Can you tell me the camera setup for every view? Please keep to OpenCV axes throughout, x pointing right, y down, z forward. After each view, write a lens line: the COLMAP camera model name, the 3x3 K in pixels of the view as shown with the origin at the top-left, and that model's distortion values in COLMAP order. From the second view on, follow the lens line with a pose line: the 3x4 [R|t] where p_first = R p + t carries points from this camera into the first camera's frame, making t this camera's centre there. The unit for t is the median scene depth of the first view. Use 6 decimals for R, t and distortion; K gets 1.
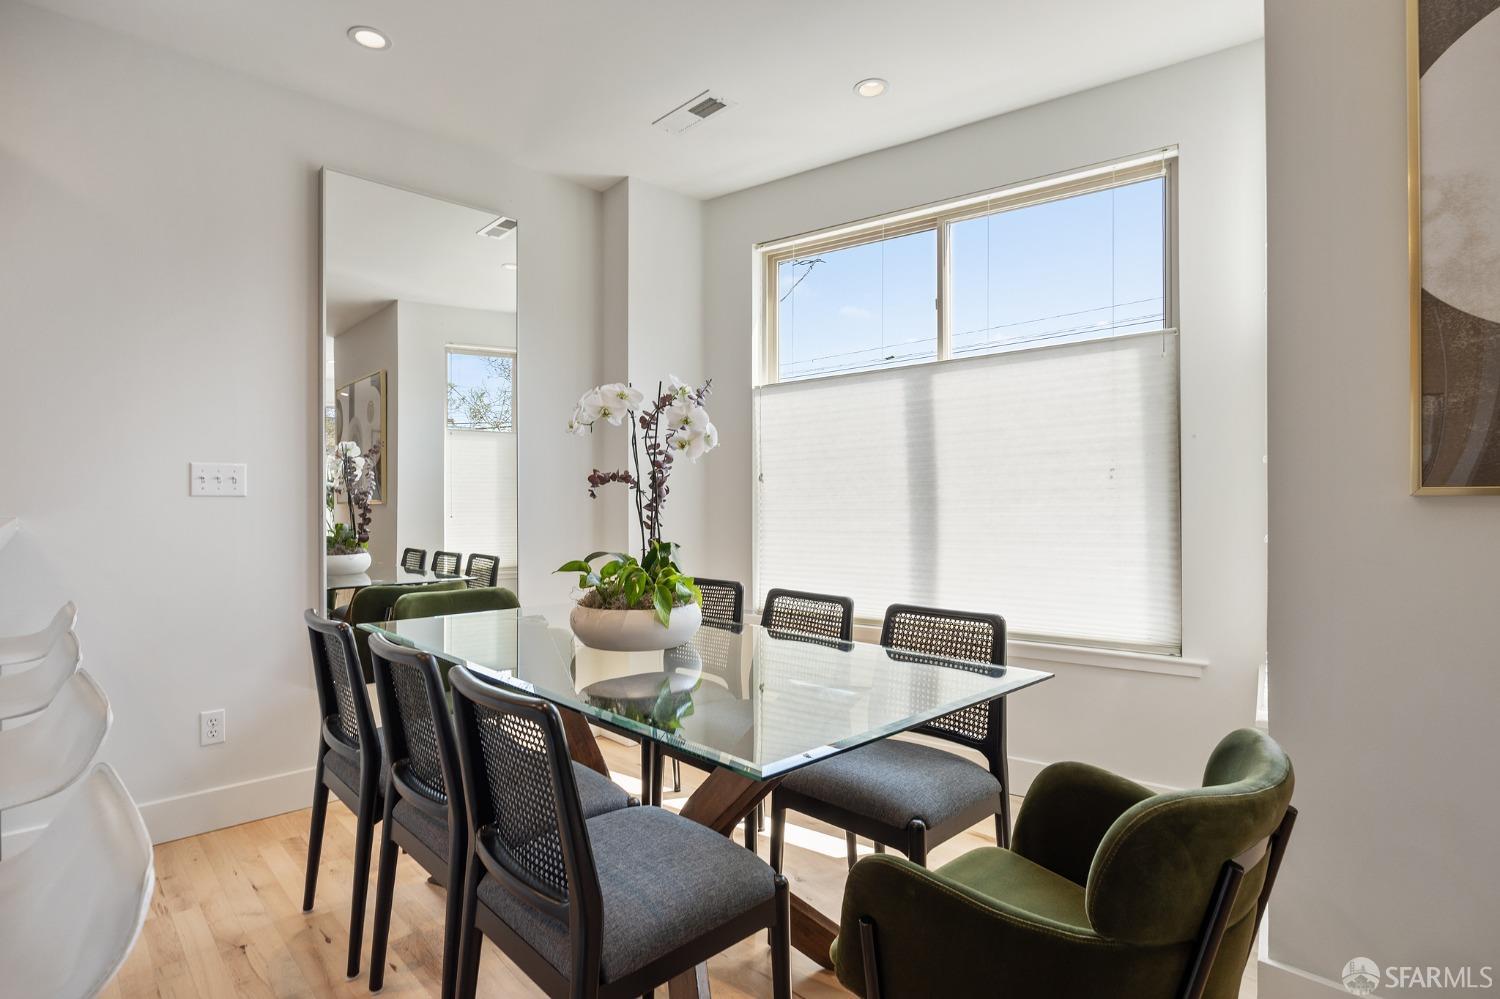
lens RADIAL K [[758.4, 0, 750.0], [0, 758.4, 499.5], [0, 0, 1]] dist [-0.014615, 0.000173]
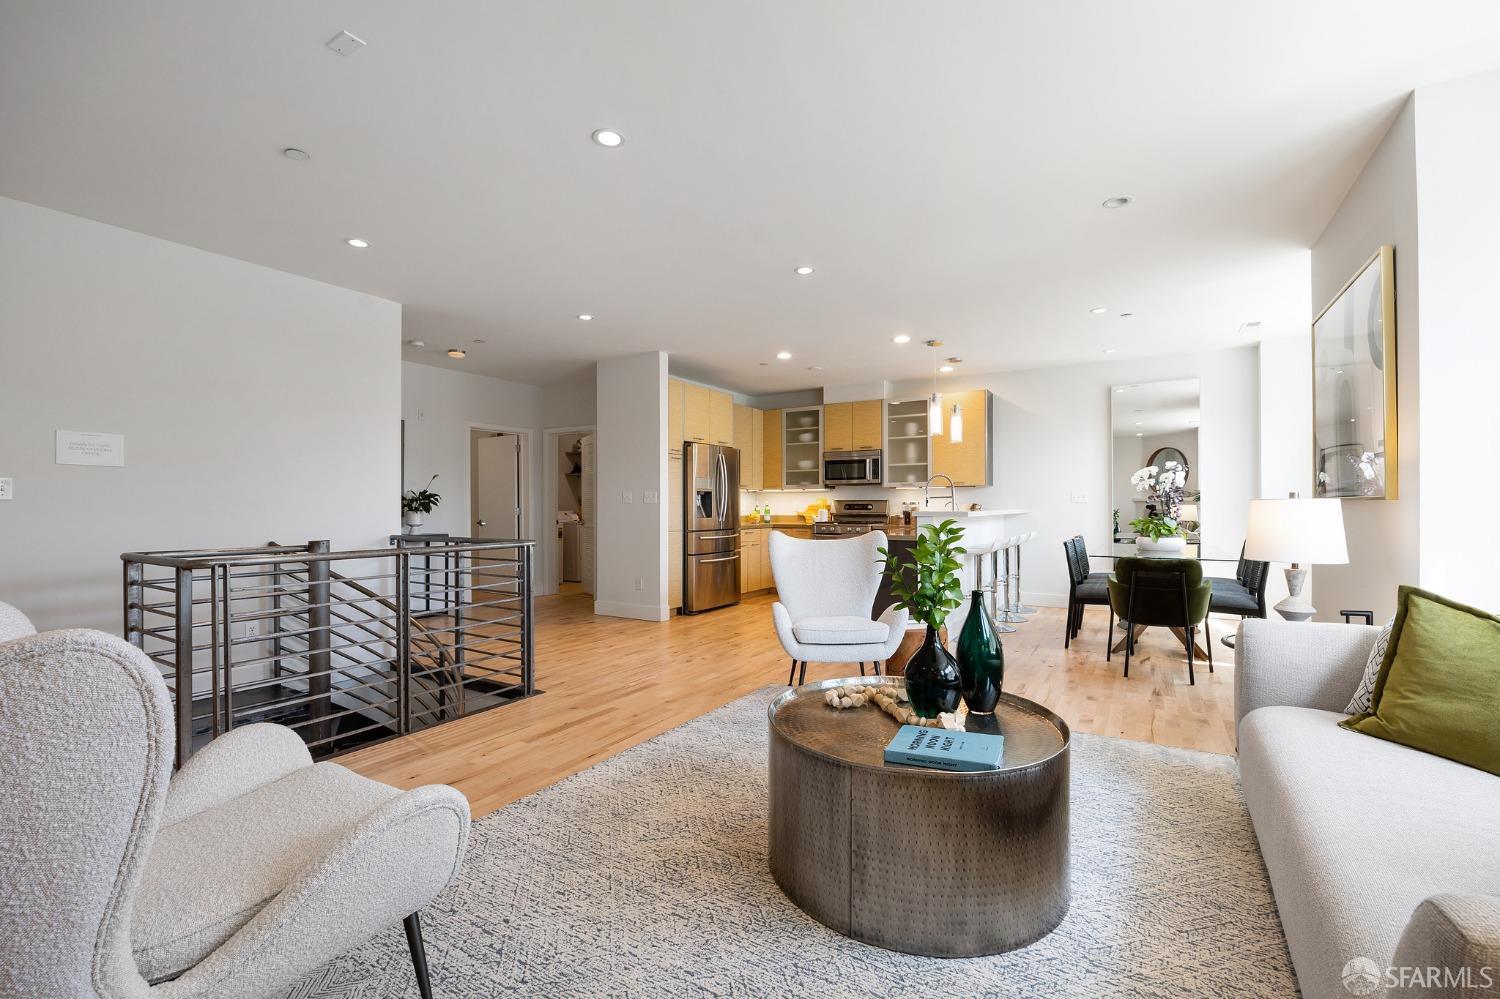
lens RADIAL K [[645.0, 0, 750.0], [0, 645.0, 499.5], [0, 0, 1]] dist [-0.002365, -0.000155]
pose [[0.250459, -0.009556, -0.968080, 1.269998], [0.009052, 0.999931, -0.007529, -0.006926], [0.968085, -0.006878, 0.250528, -0.816333]]
